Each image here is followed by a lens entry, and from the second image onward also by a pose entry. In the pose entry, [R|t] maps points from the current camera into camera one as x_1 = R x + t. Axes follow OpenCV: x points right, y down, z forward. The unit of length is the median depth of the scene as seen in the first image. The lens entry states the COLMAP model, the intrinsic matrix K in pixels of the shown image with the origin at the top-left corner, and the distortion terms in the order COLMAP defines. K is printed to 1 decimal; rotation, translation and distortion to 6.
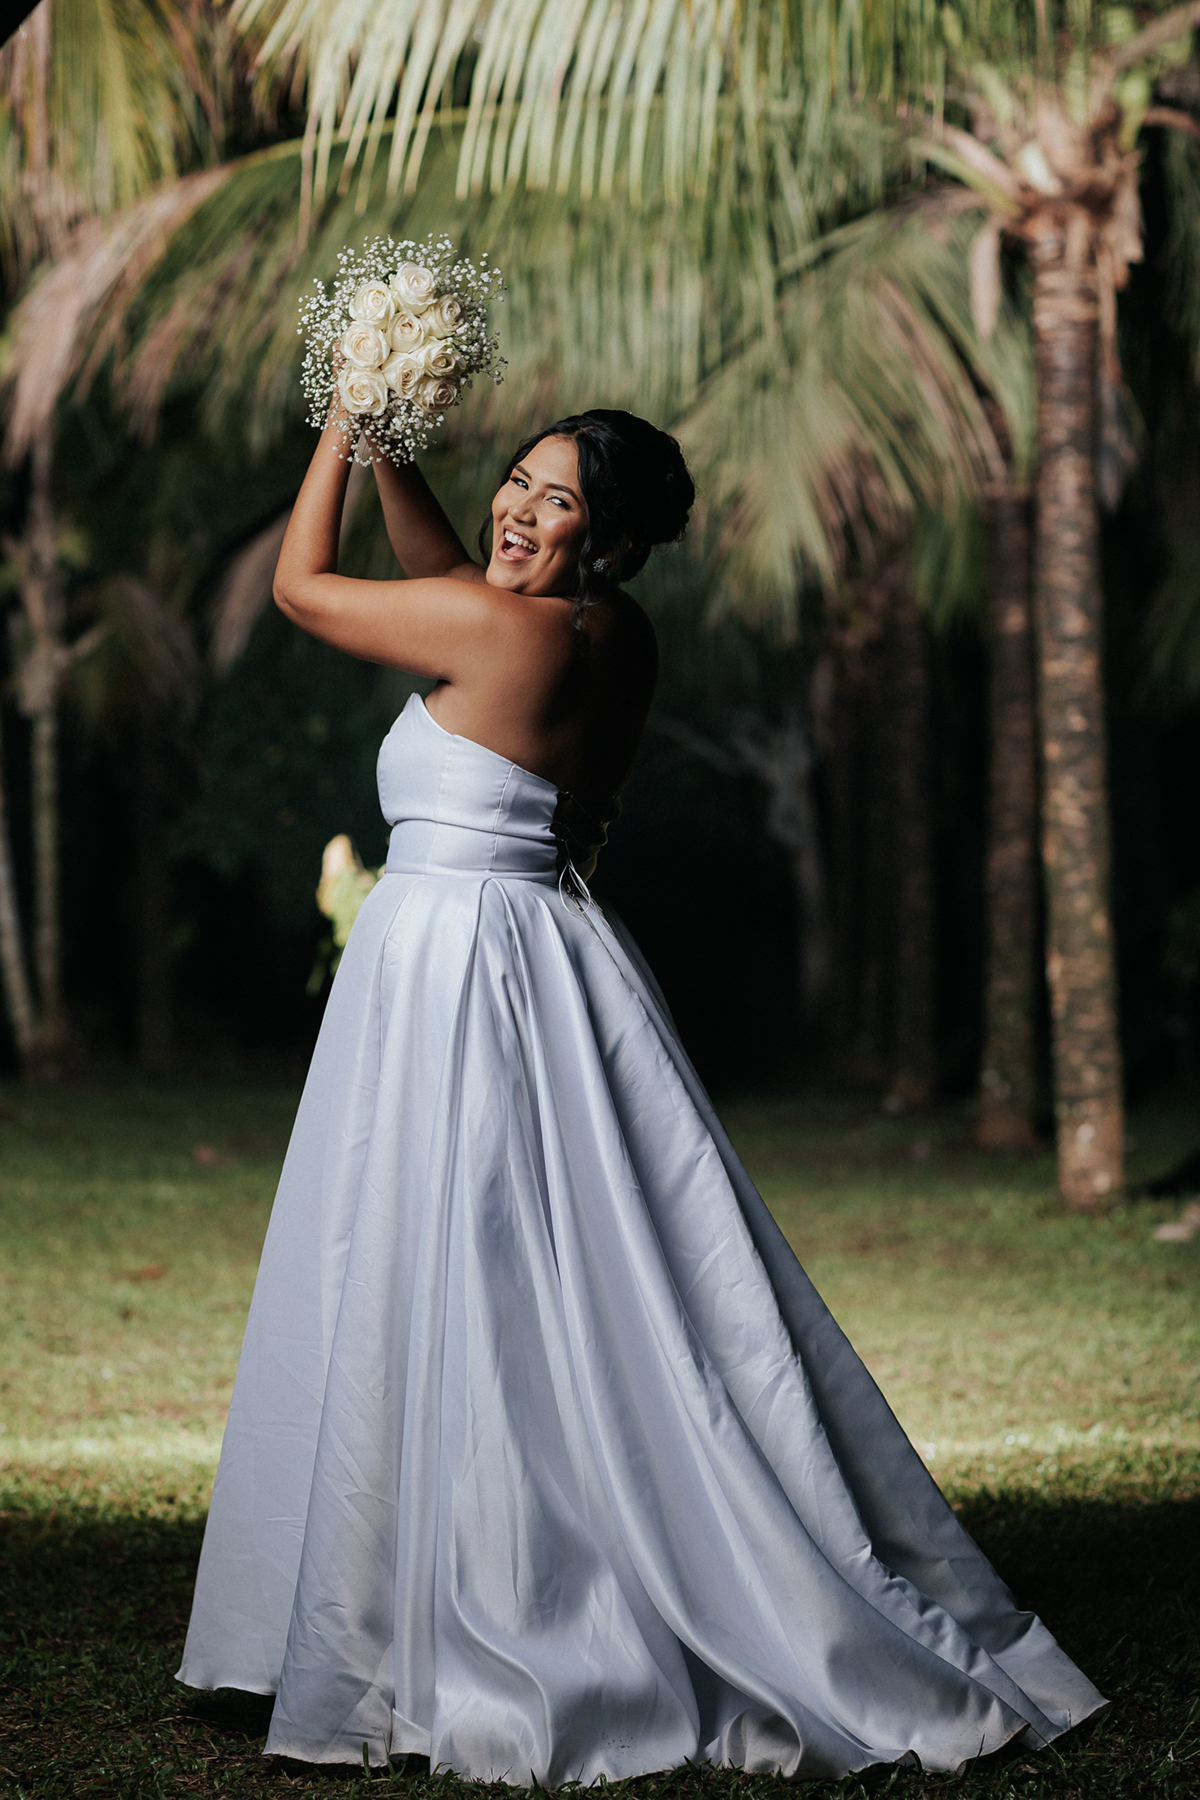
lens RADIAL K [[4579.4, 0, 529.0], [0, 4579.4, 903.4], [0, 0, 1]] dist [0.078517, -0.185531]
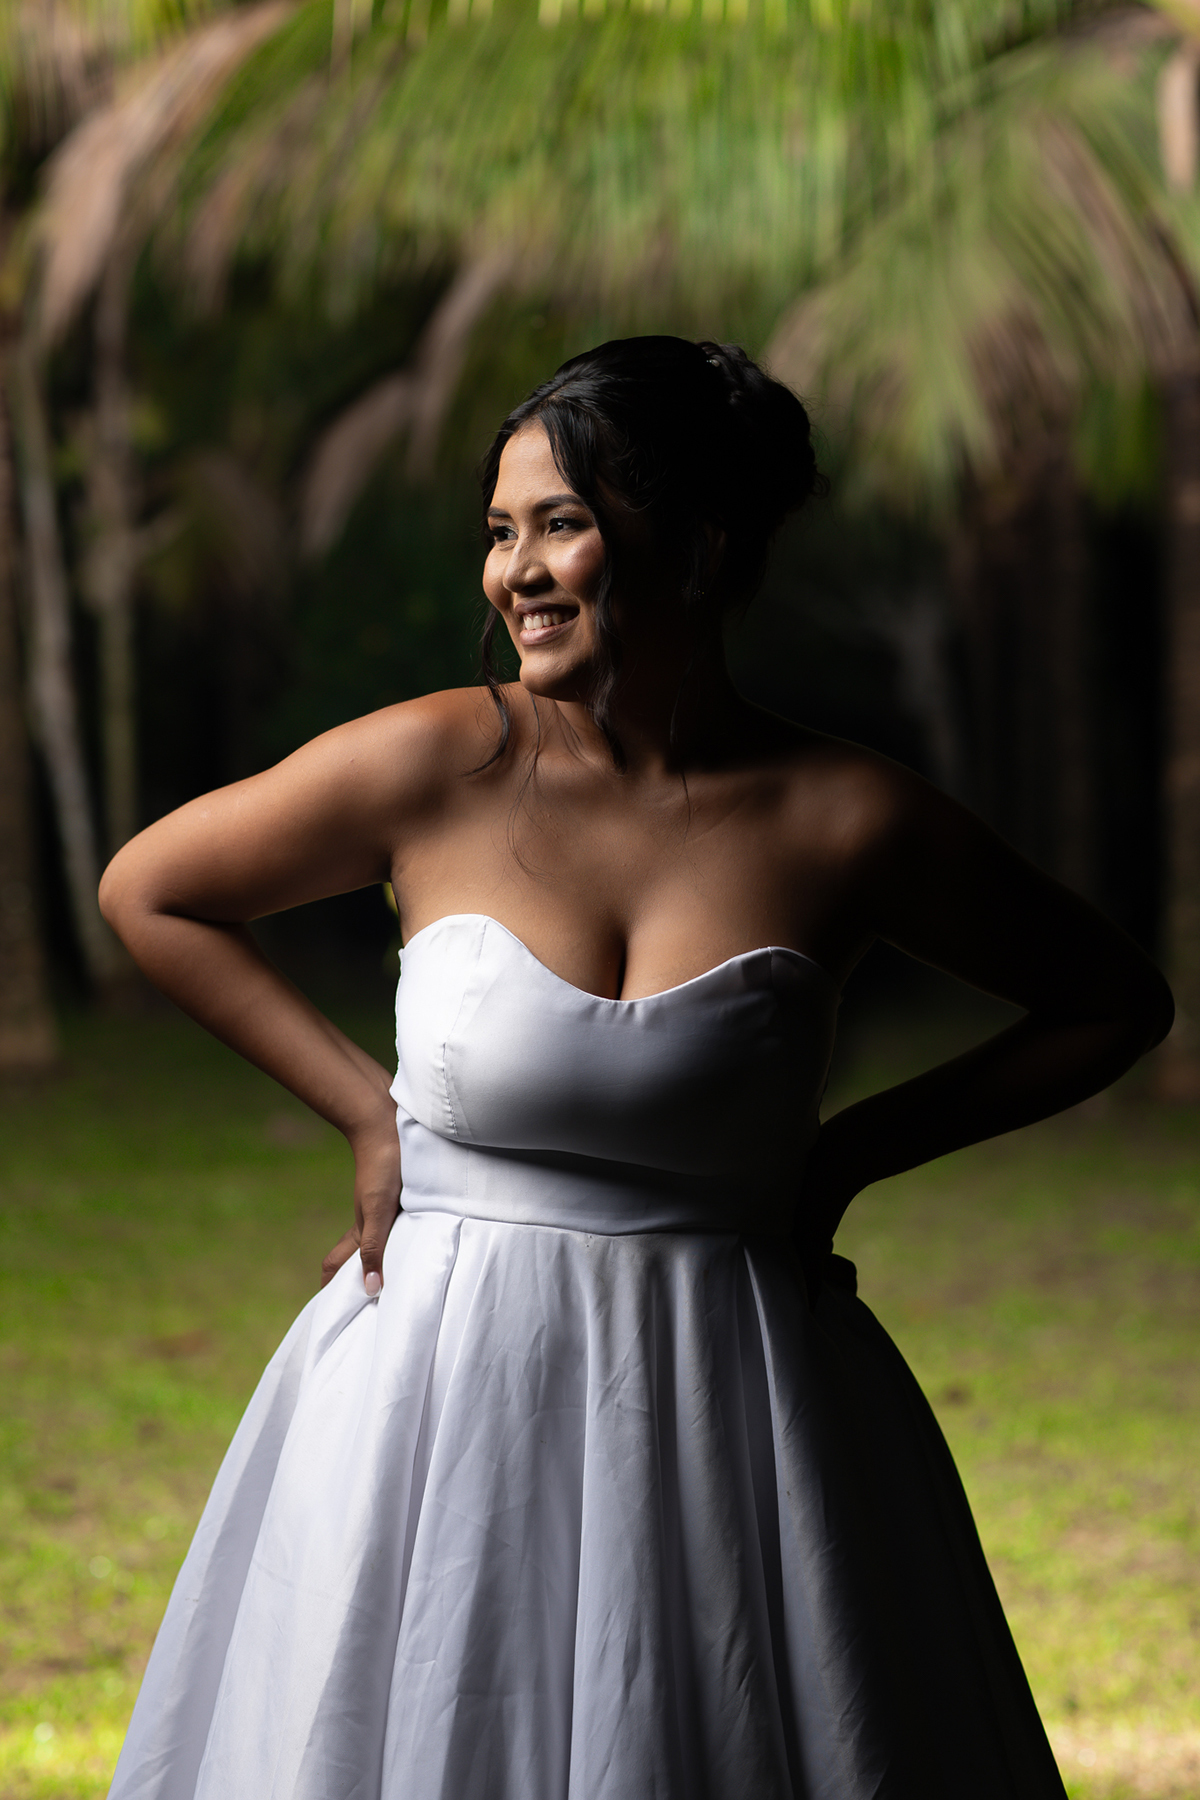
lens RADIAL K [[4469.2, 0, 600.0], [0, 4469.2, 900.0], [0, 0, 1]] dist [-0.088172, -0.572946]
pose [[0.999870, -0.010440, -0.012254, 0.000823], [0.010883, 0.999270, 0.036630, -0.020657], [0.011862, -0.036759, 0.999254, 0.154257]]
